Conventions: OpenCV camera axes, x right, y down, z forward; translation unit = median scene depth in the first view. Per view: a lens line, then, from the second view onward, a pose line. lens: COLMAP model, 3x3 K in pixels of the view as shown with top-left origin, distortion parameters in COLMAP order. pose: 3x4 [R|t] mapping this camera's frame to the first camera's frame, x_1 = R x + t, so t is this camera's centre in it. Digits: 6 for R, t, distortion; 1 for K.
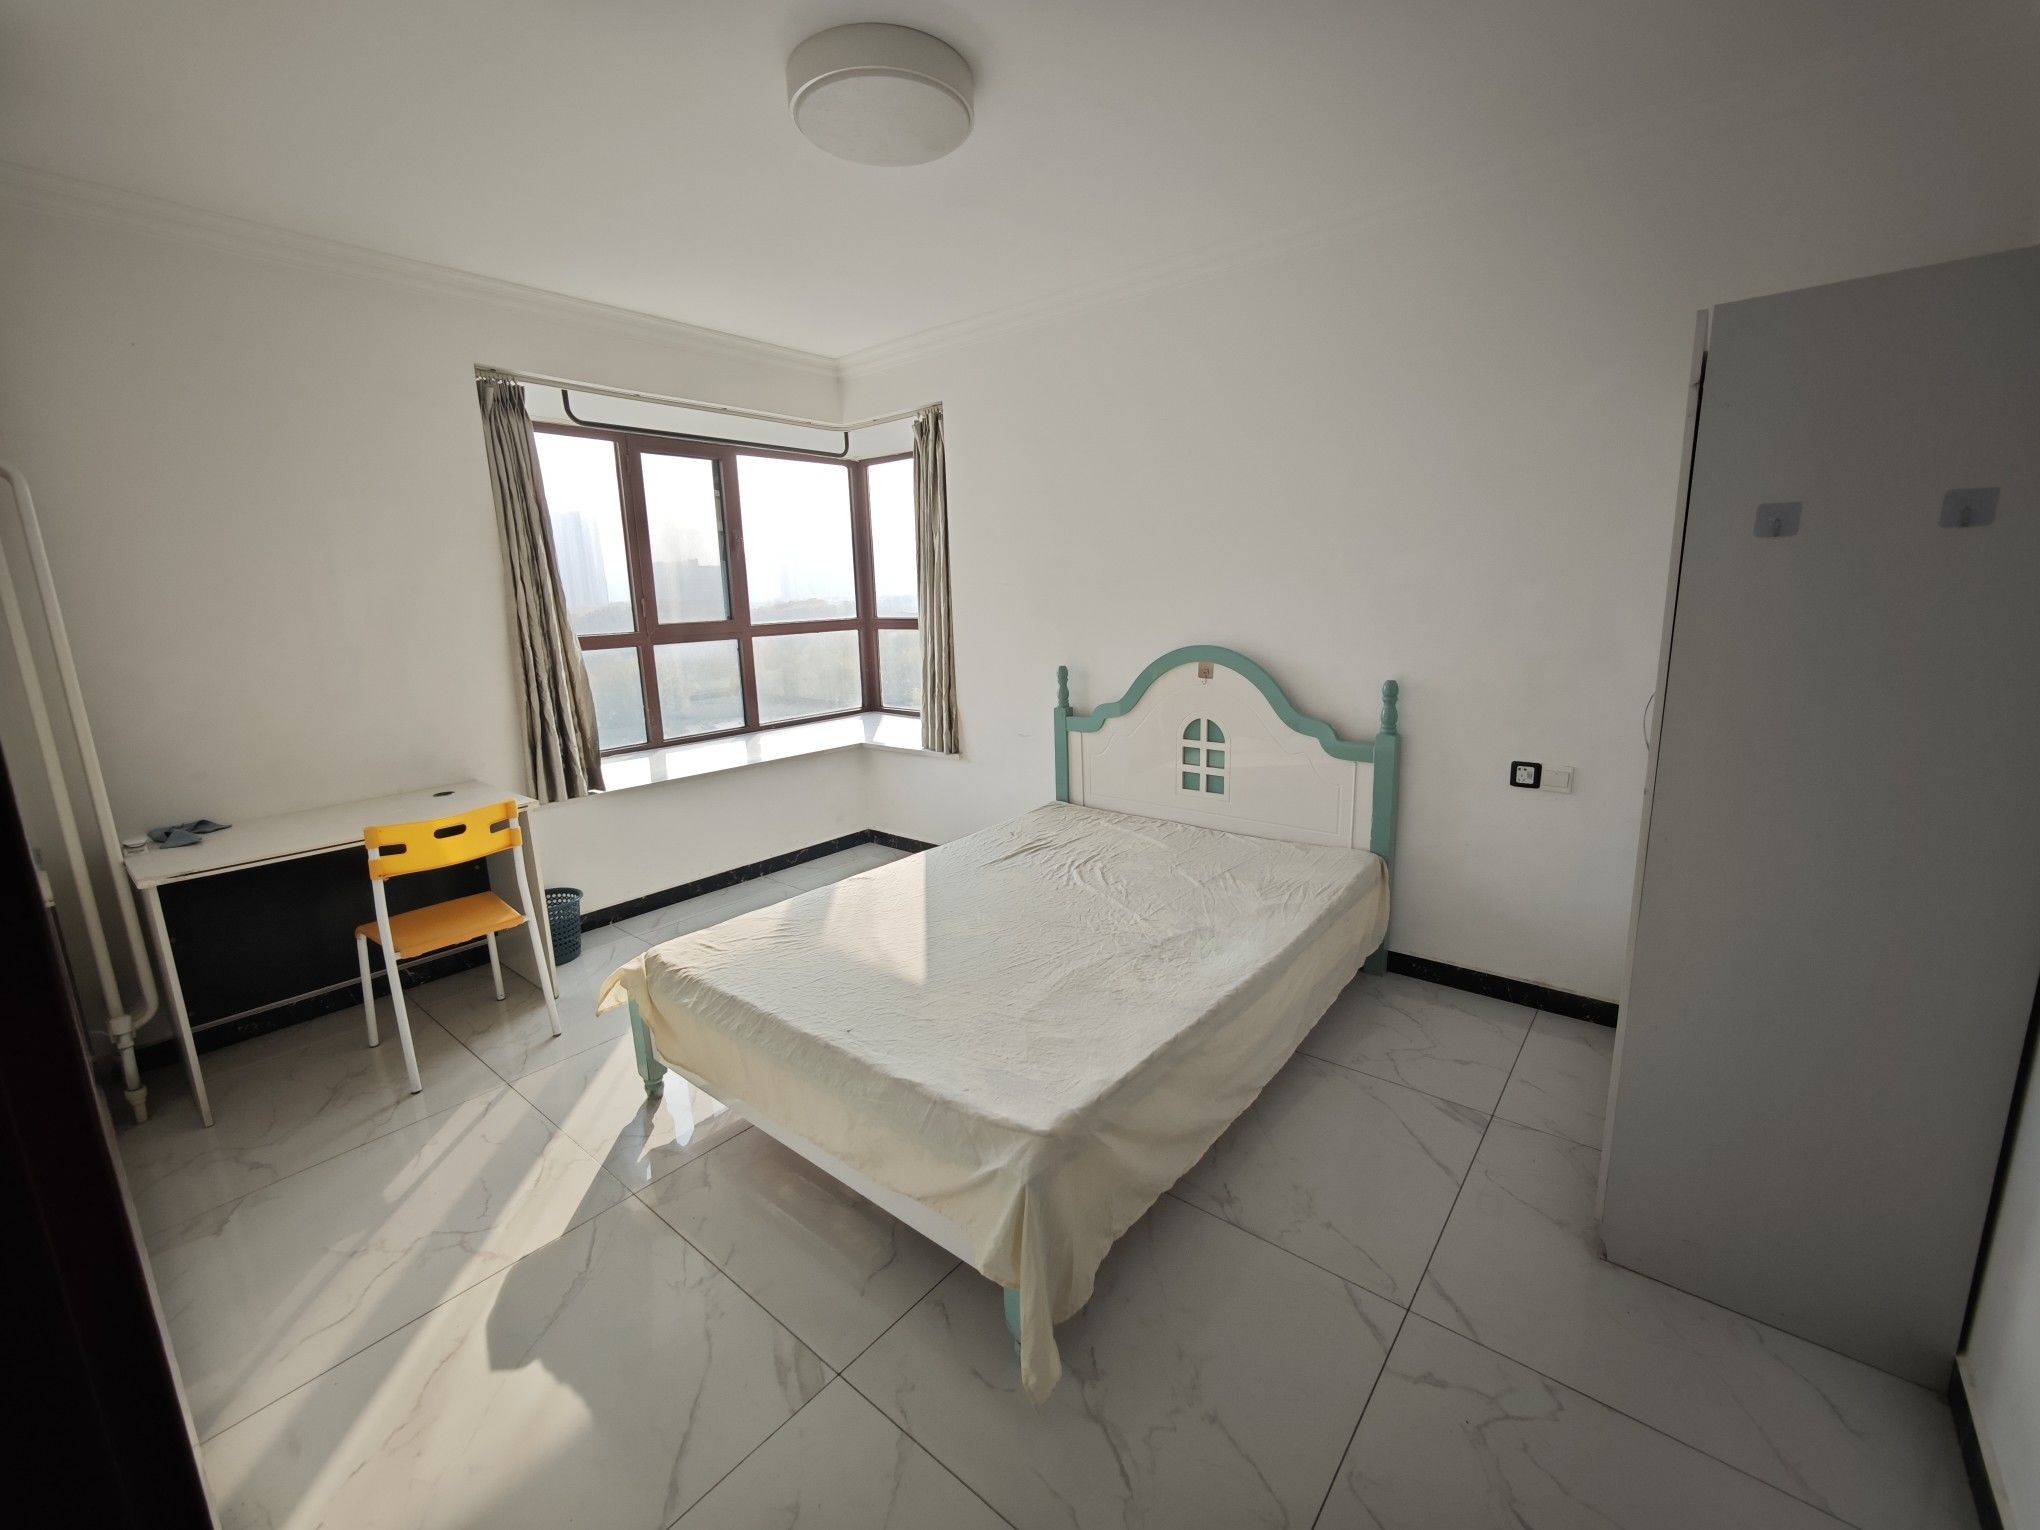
lens RADIAL K [[847.8, 0, 1024.2], [0, 847.8, 763.9], [0, 0, 1]] dist [-0.013623, 0.008975]
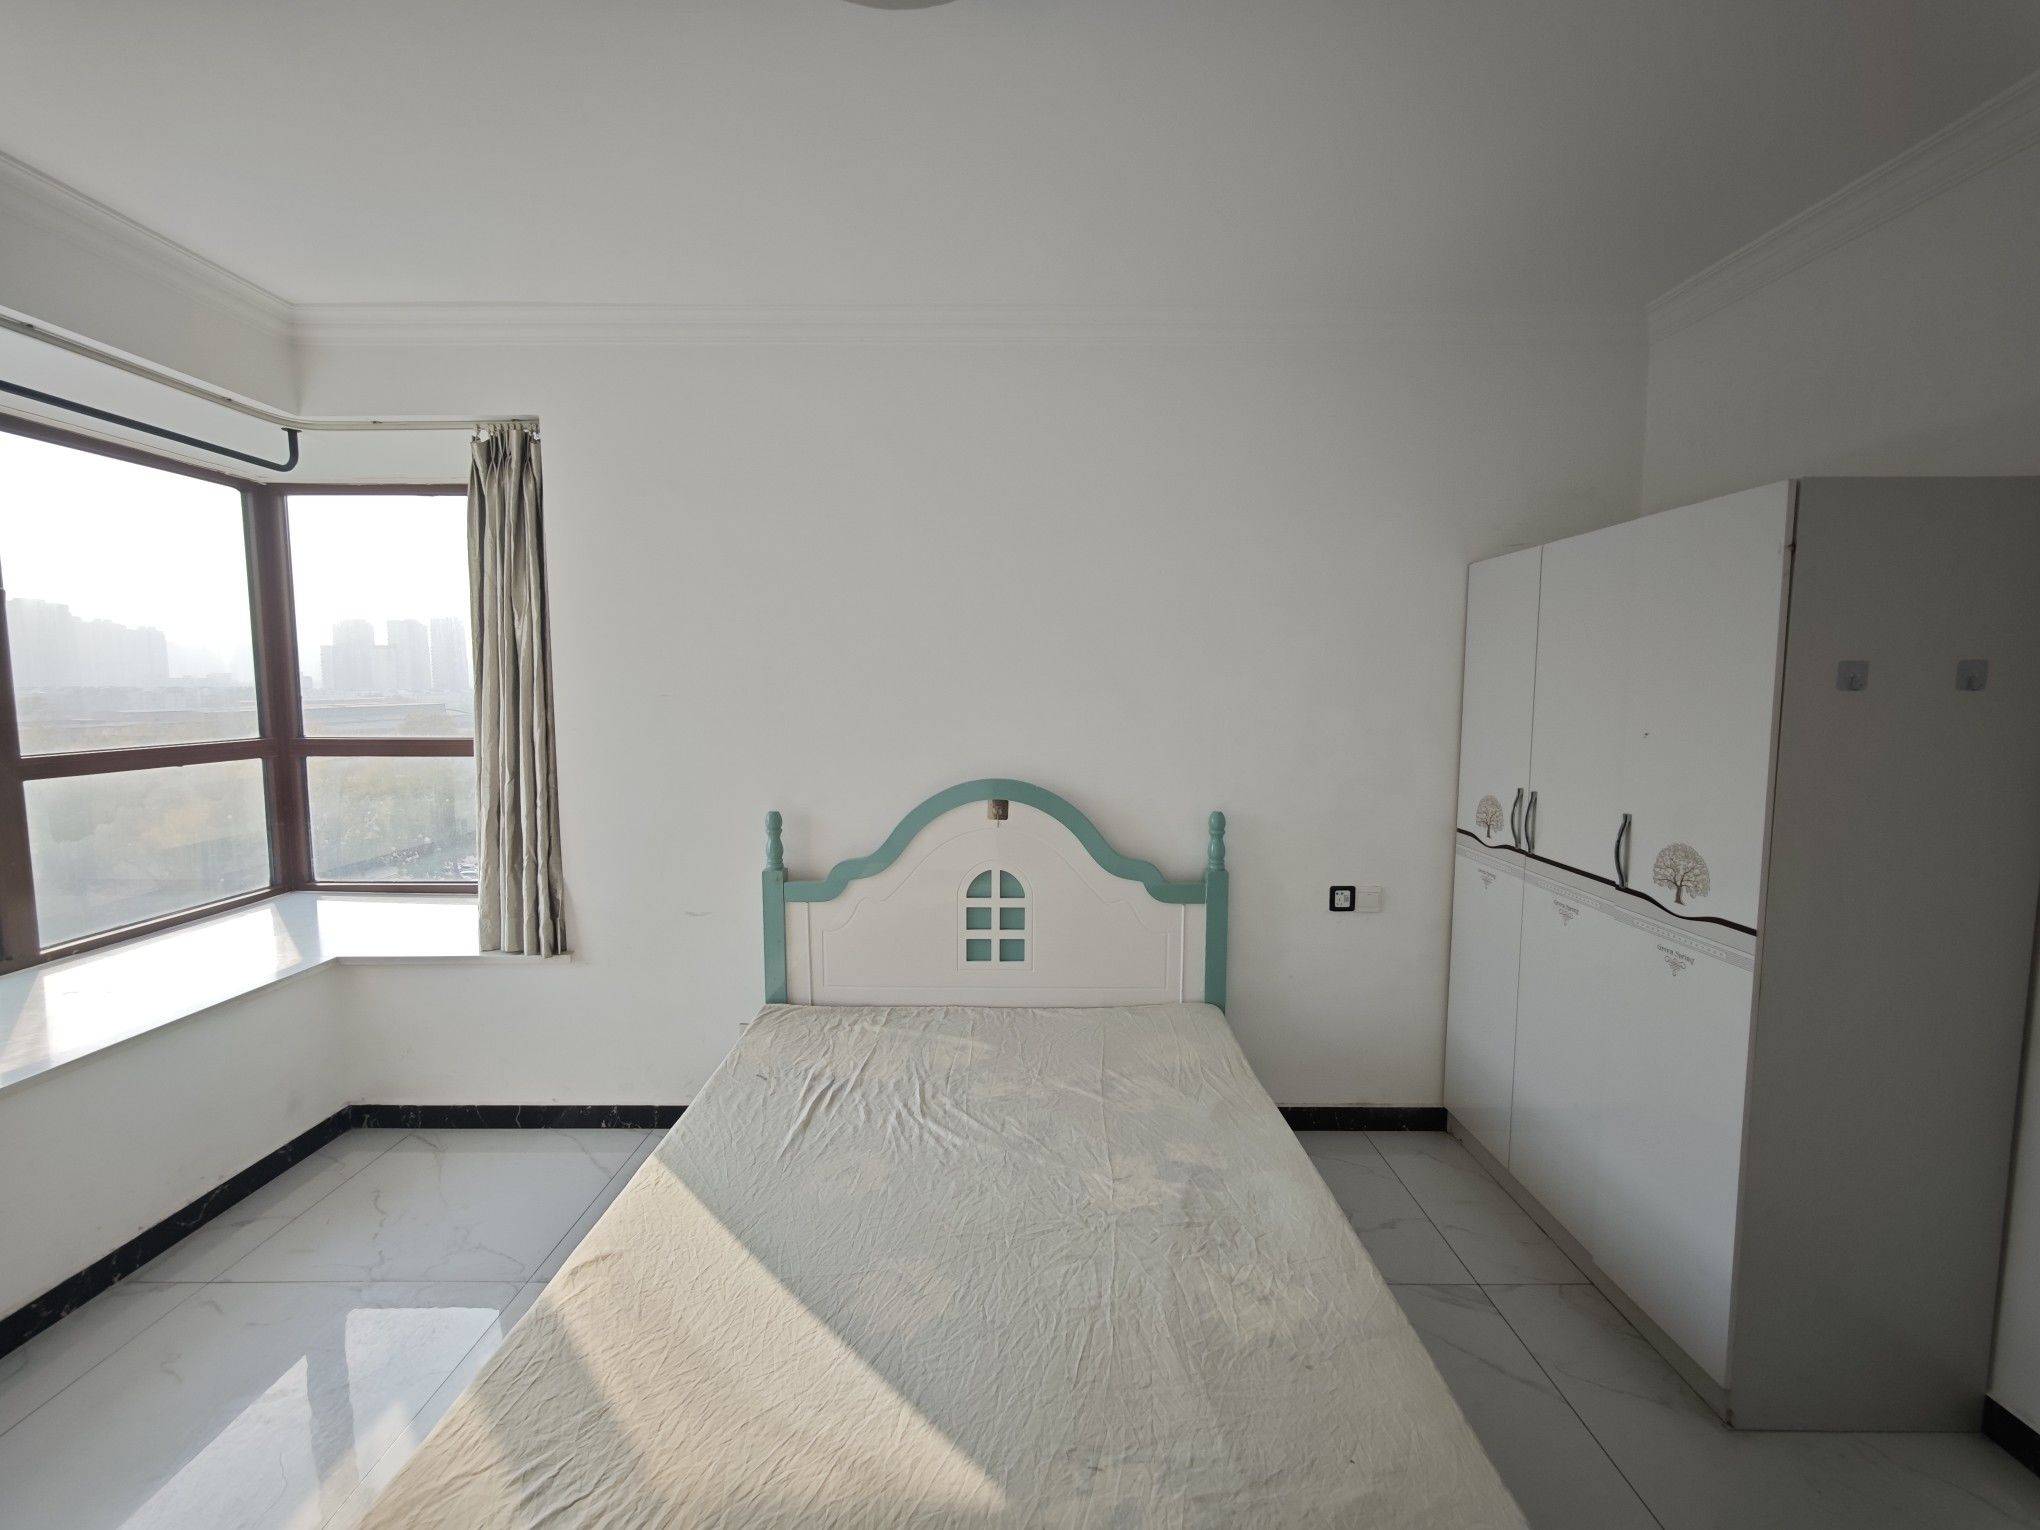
lens RADIAL K [[847.8, 0, 1024.2], [0, 847.8, 763.9], [0, 0, 1]] dist [-0.013623, 0.008975]
pose [[0.773305, -0.030310, 0.633309, -0.264685], [0.105286, 0.991127, -0.081125, -0.083203], [-0.625231, 0.129413, 0.769636, 0.350380]]
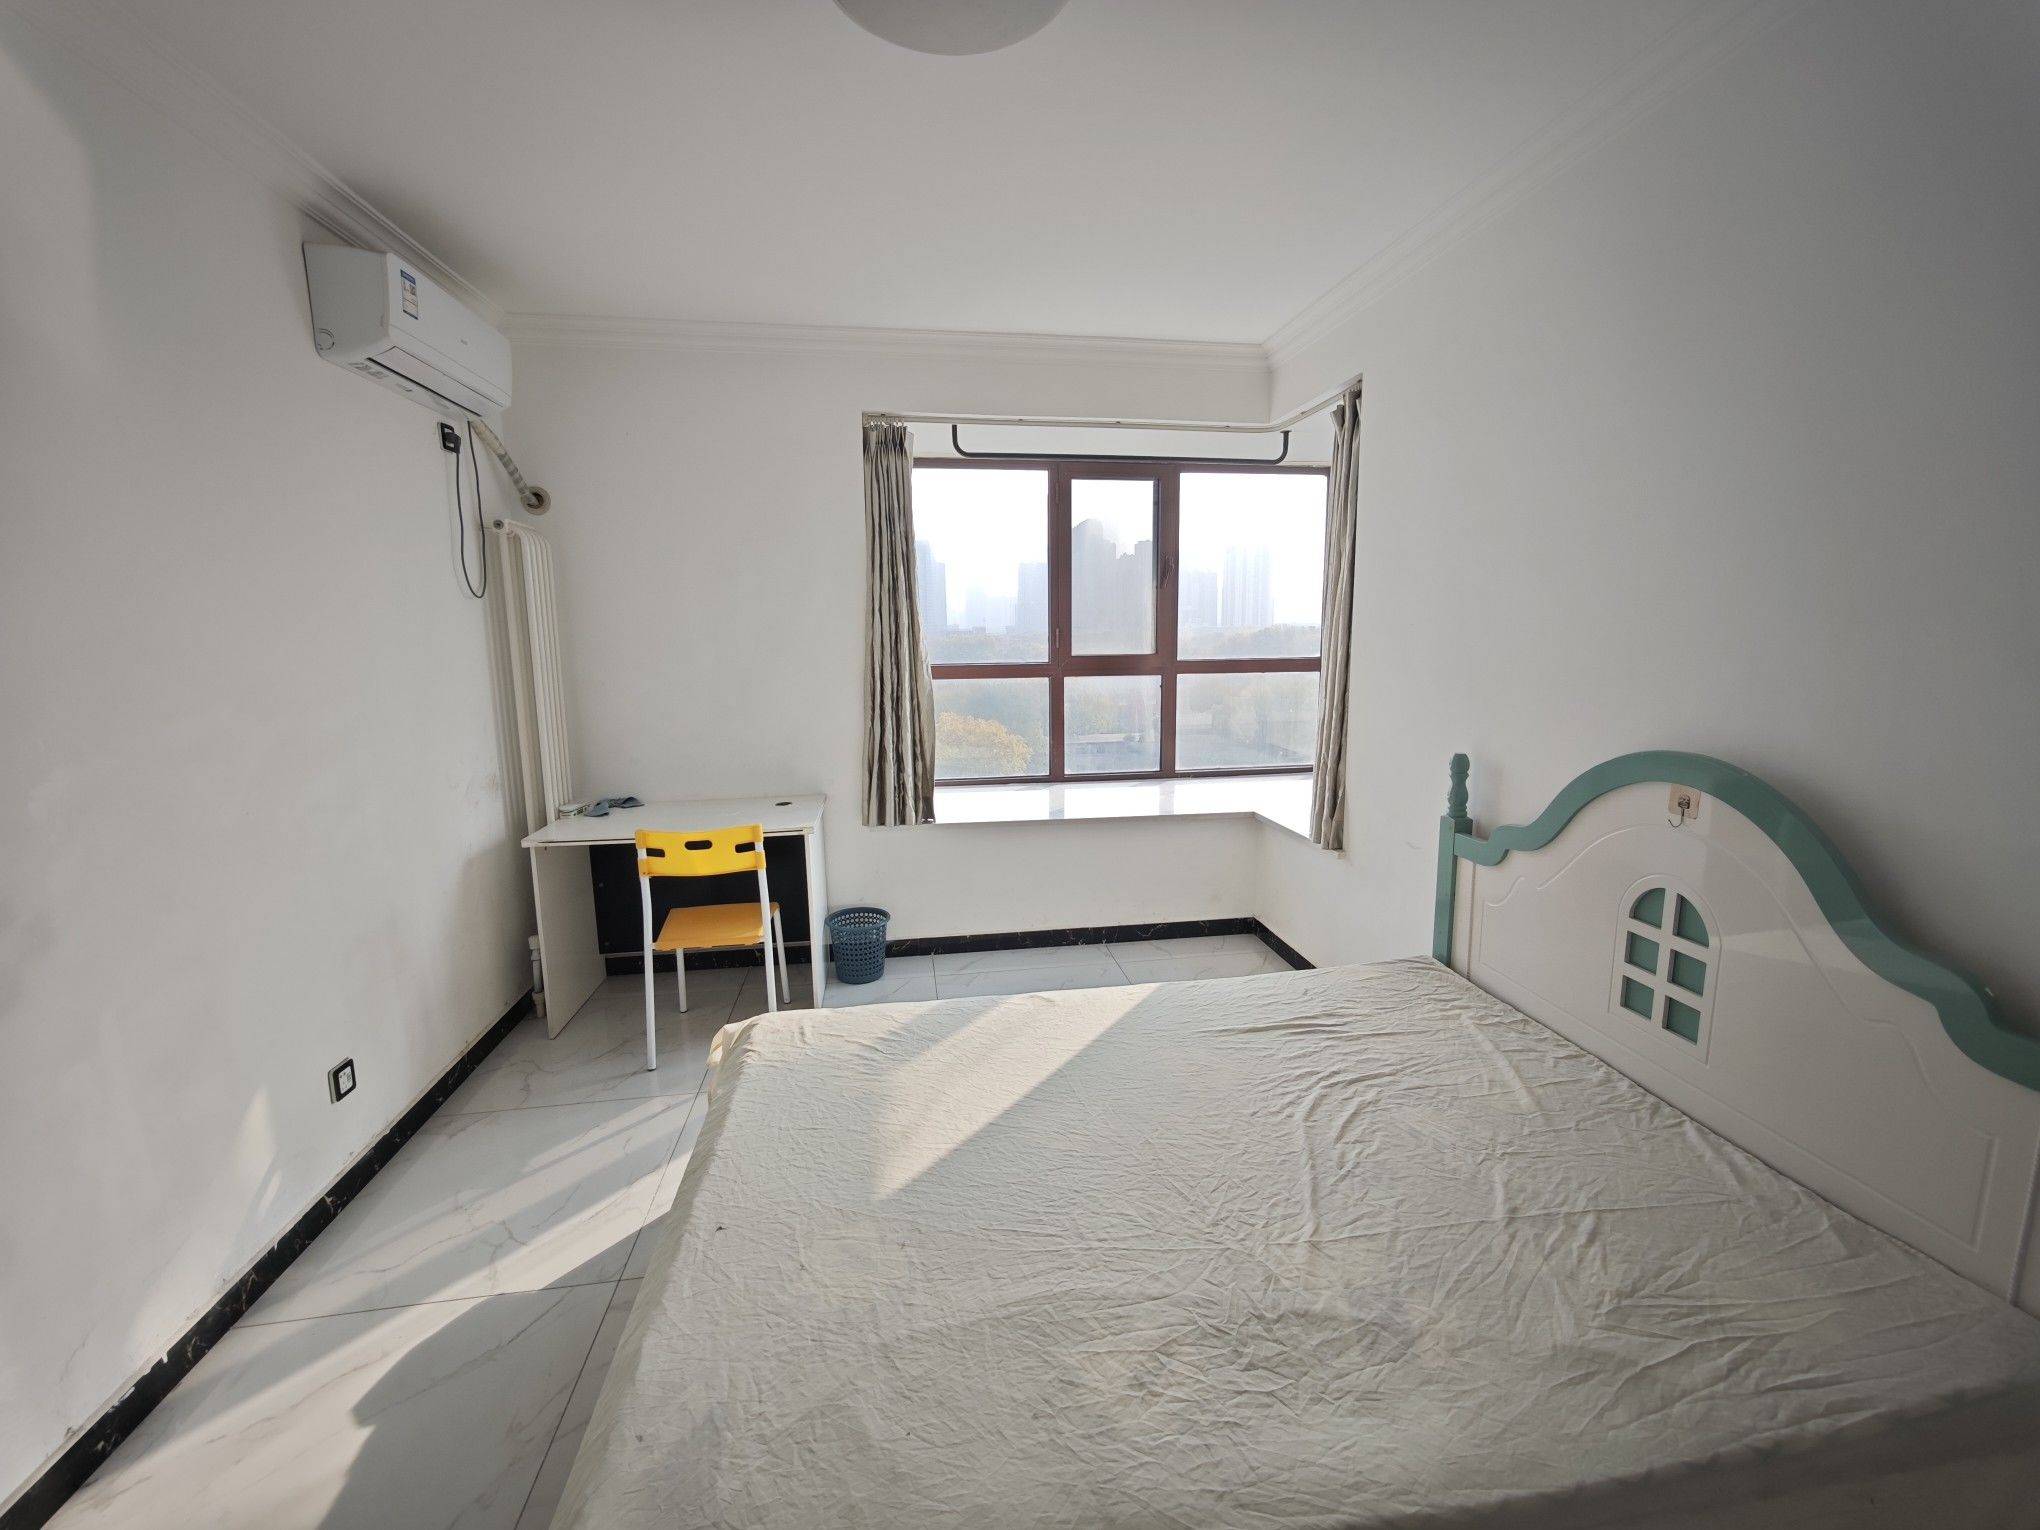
lens RADIAL K [[847.8, 0, 1024.2], [0, 847.8, 763.9], [0, 0, 1]] dist [-0.013623, 0.008975]
pose [[0.742027, 0.128998, -0.657842, 0.243803], [-0.146680, 0.988775, 0.028441, -0.085311], [0.654126, 0.075388, 0.752619, 0.334378]]
